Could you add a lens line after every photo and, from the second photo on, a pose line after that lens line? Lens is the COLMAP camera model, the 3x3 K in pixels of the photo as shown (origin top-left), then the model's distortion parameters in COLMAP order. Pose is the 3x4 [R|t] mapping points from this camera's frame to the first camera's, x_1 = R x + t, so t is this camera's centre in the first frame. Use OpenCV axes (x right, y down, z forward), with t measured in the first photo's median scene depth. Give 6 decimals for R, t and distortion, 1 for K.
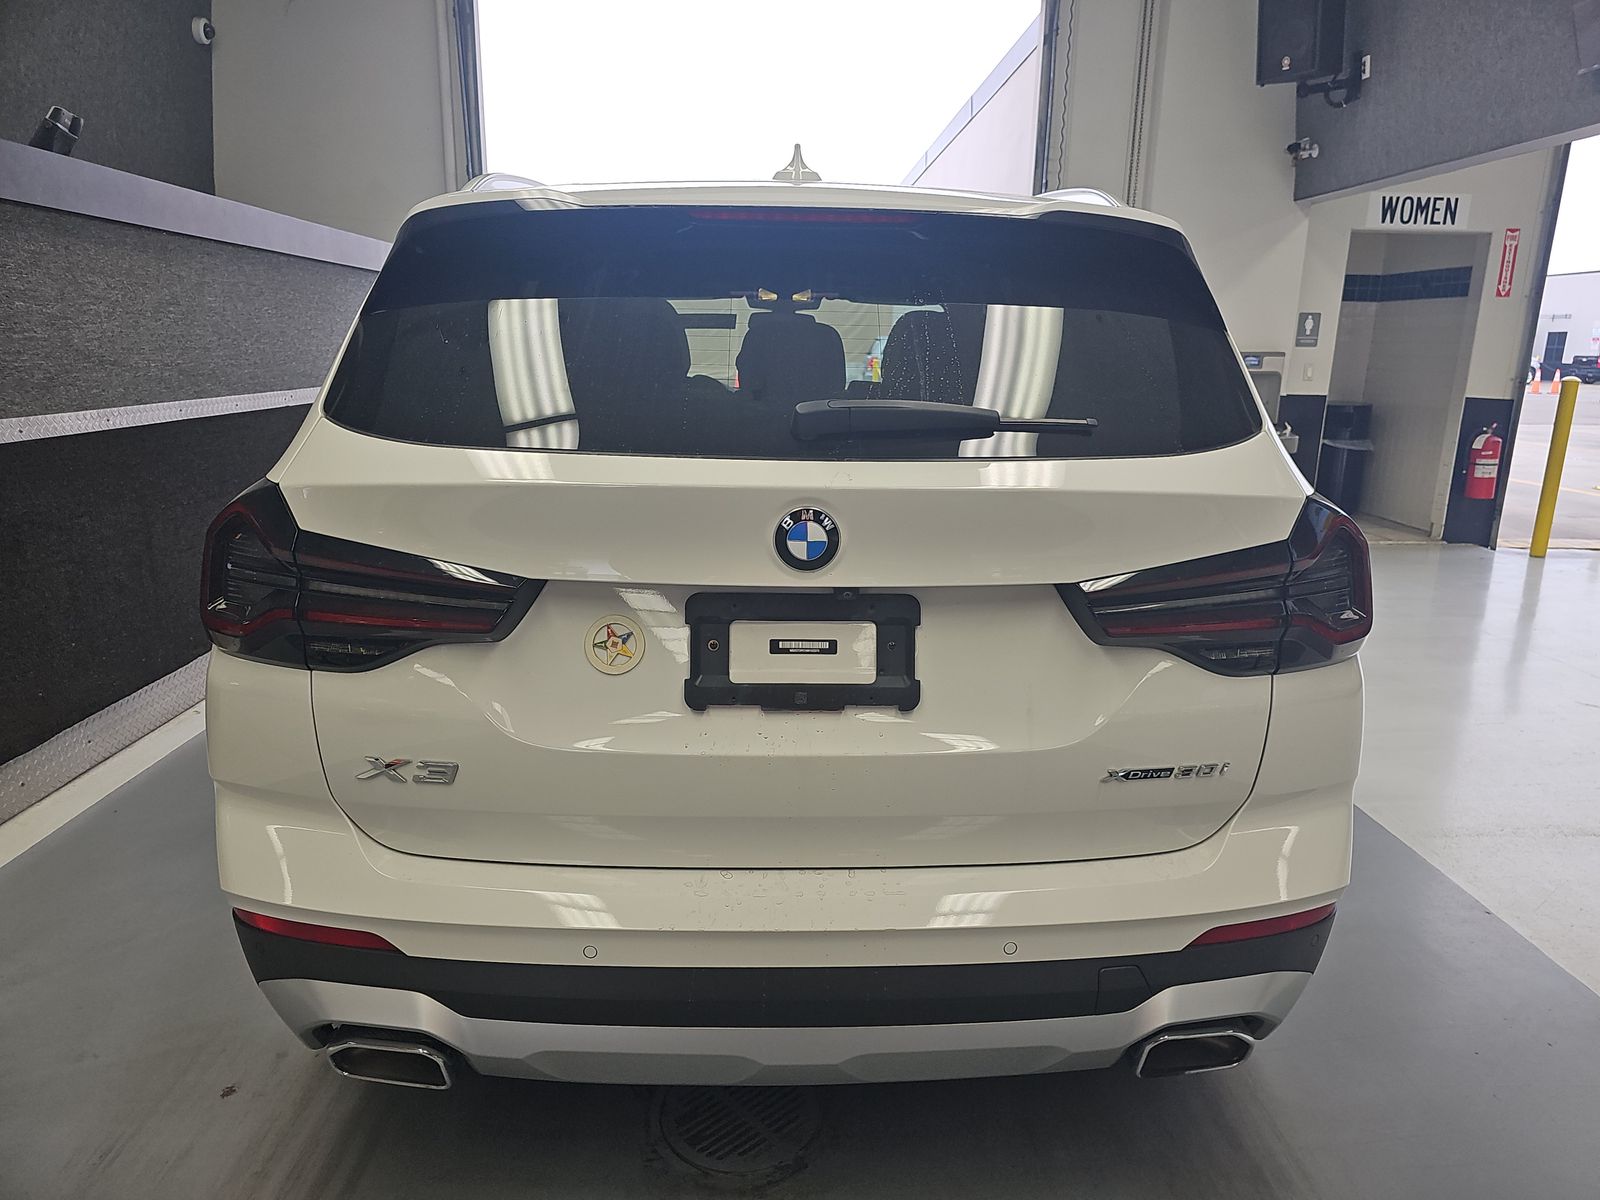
lens RADIAL K [[1049.4, 0, 800.8], [0, 1049.4, 592.6], [0, 0, 1]] dist [0.045853, -0.034453]
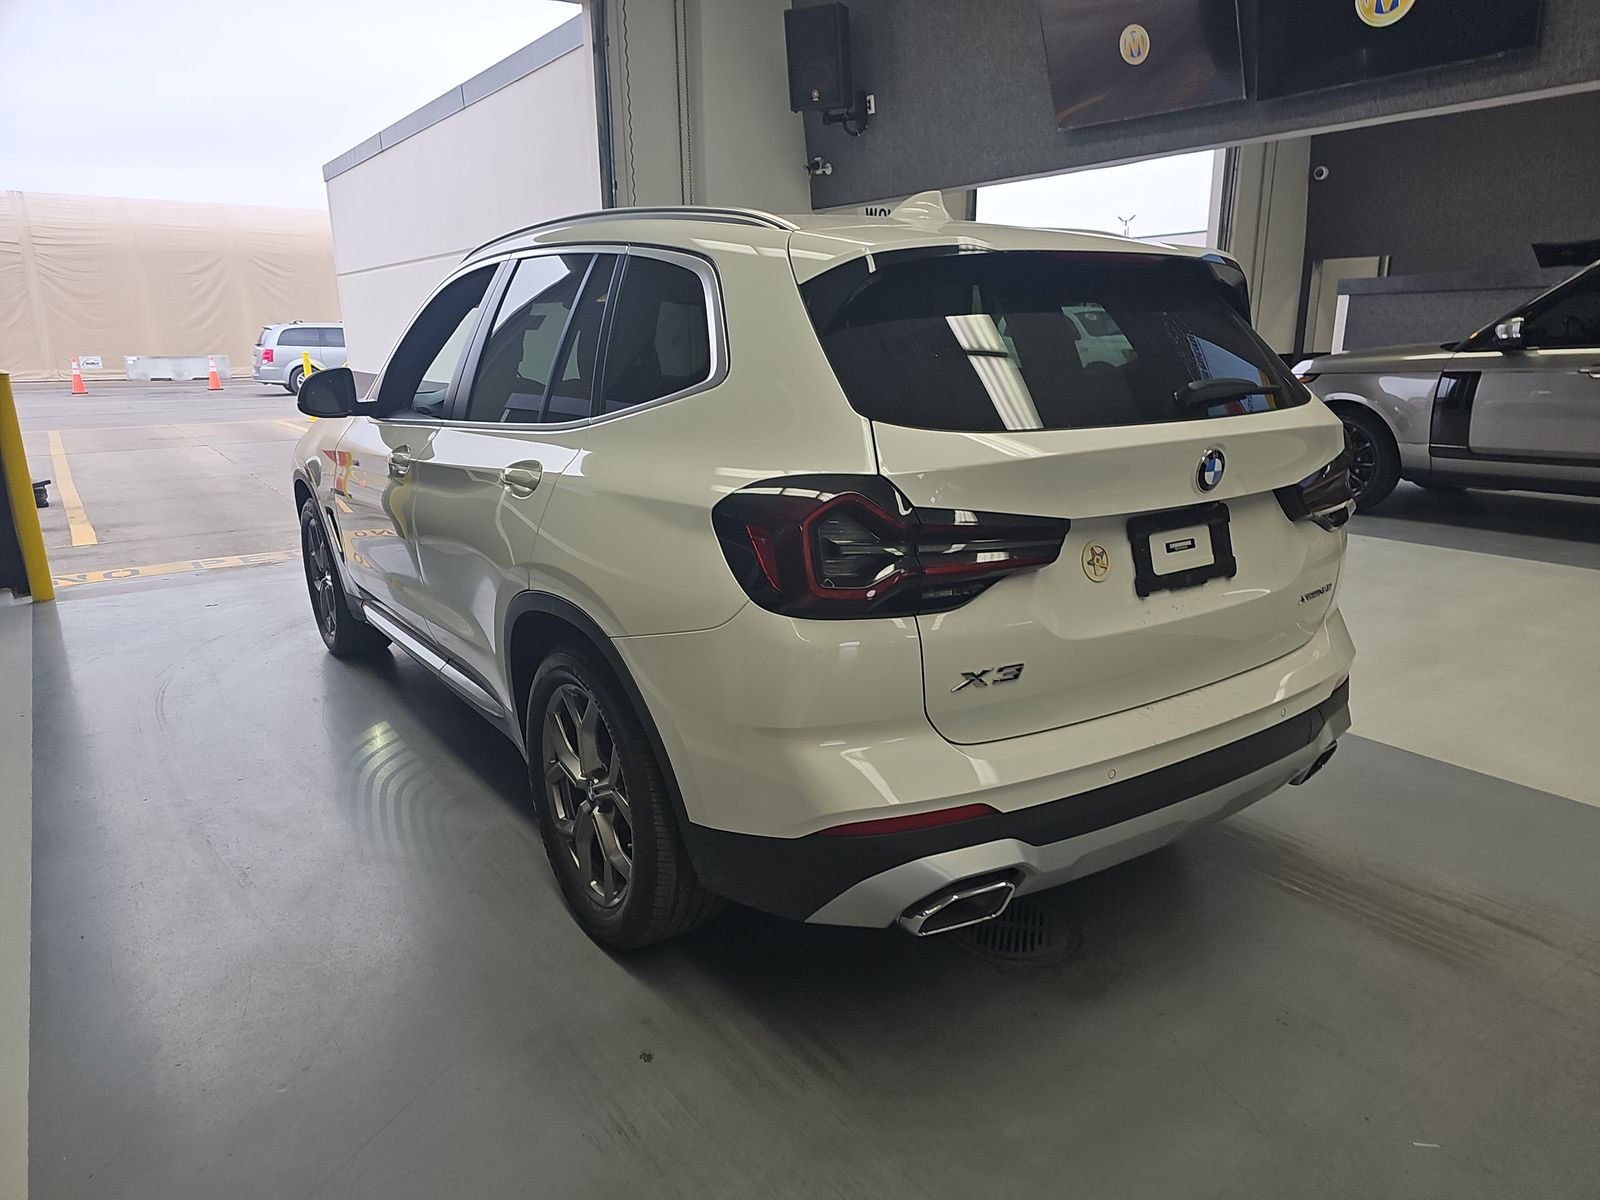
lens RADIAL K [[1049.4, 0, 799.3], [0, 1049.4, 610.7], [0, 0, 1]] dist [0.045853, -0.034453]
pose [[0.844478, -0.161198, 0.510756, -0.259196], [0.146877, 0.986774, 0.068589, -0.008426], [-0.515057, 0.017096, 0.856985, -0.003416]]
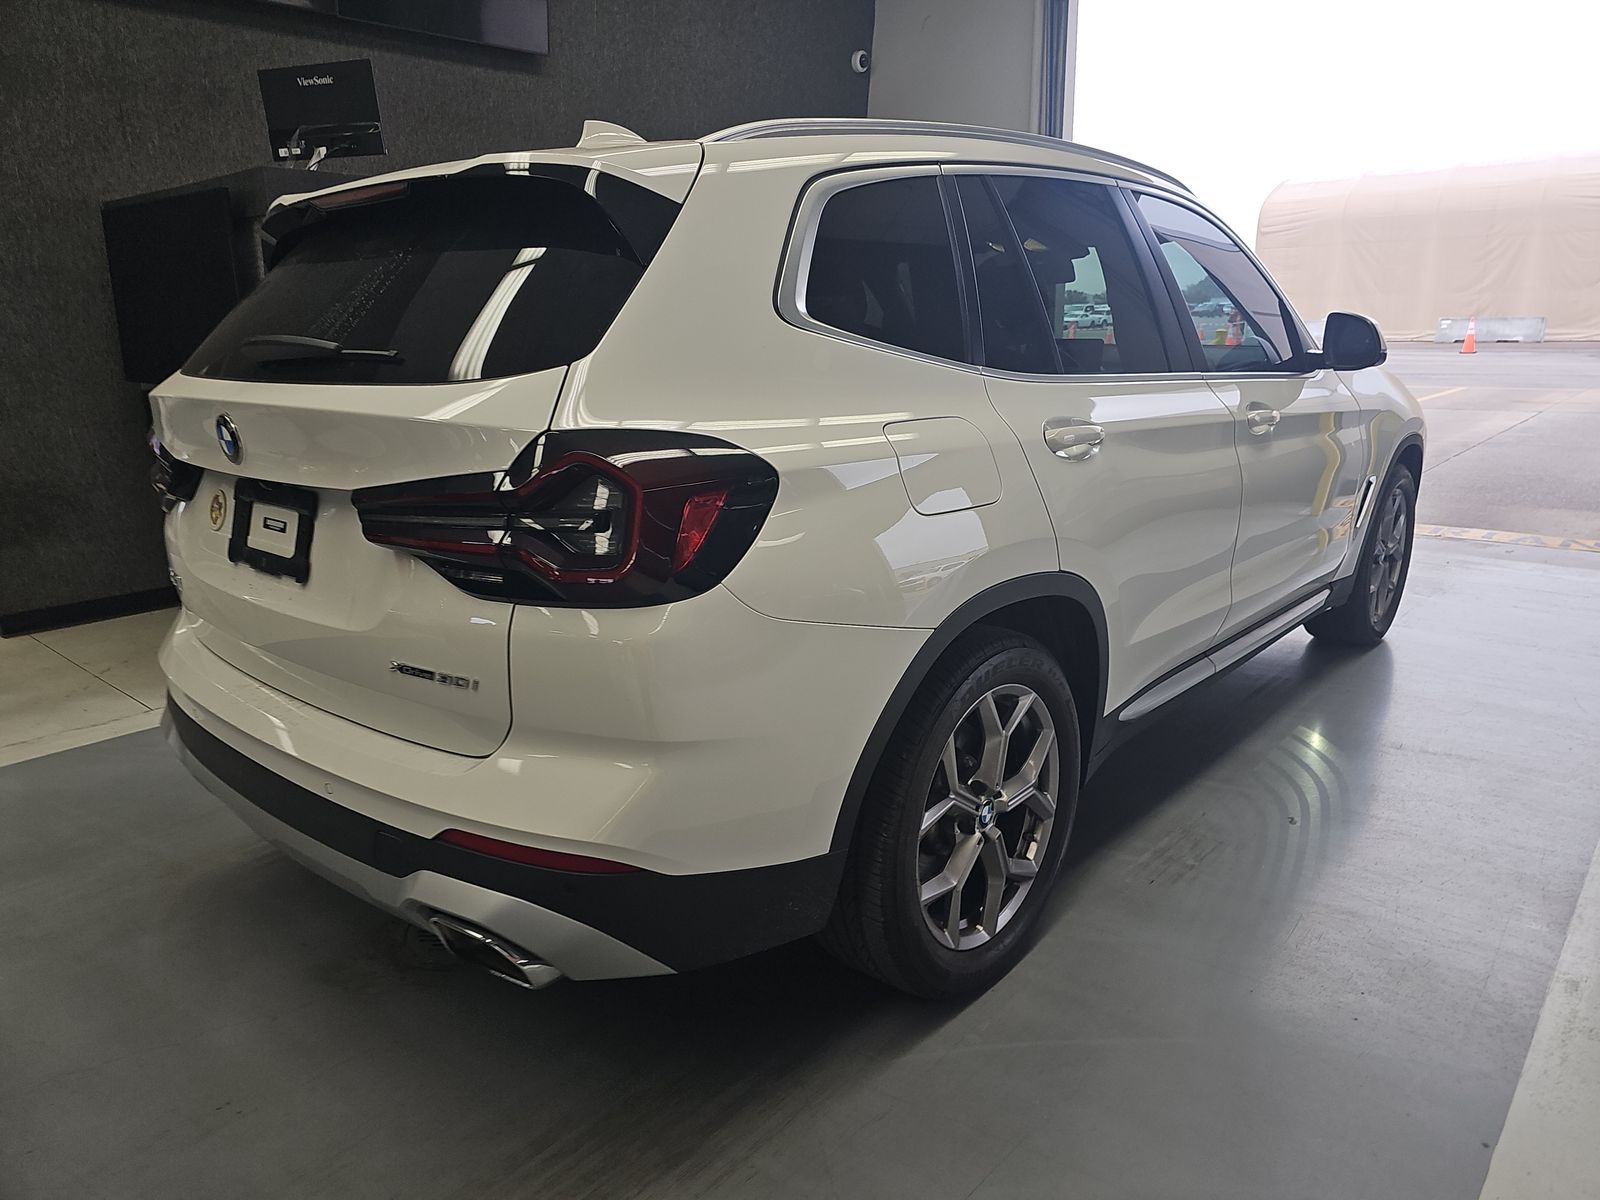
lens RADIAL K [[1049.4, 0, 805.4], [0, 1049.4, 595.8], [0, 0, 1]] dist [0.045853, -0.034453]
pose [[0.727686, 0.140573, -0.671351, 0.290372], [-0.124898, 0.989566, 0.071826, -0.008312], [0.674443, 0.031584, 0.737651, 0.096703]]
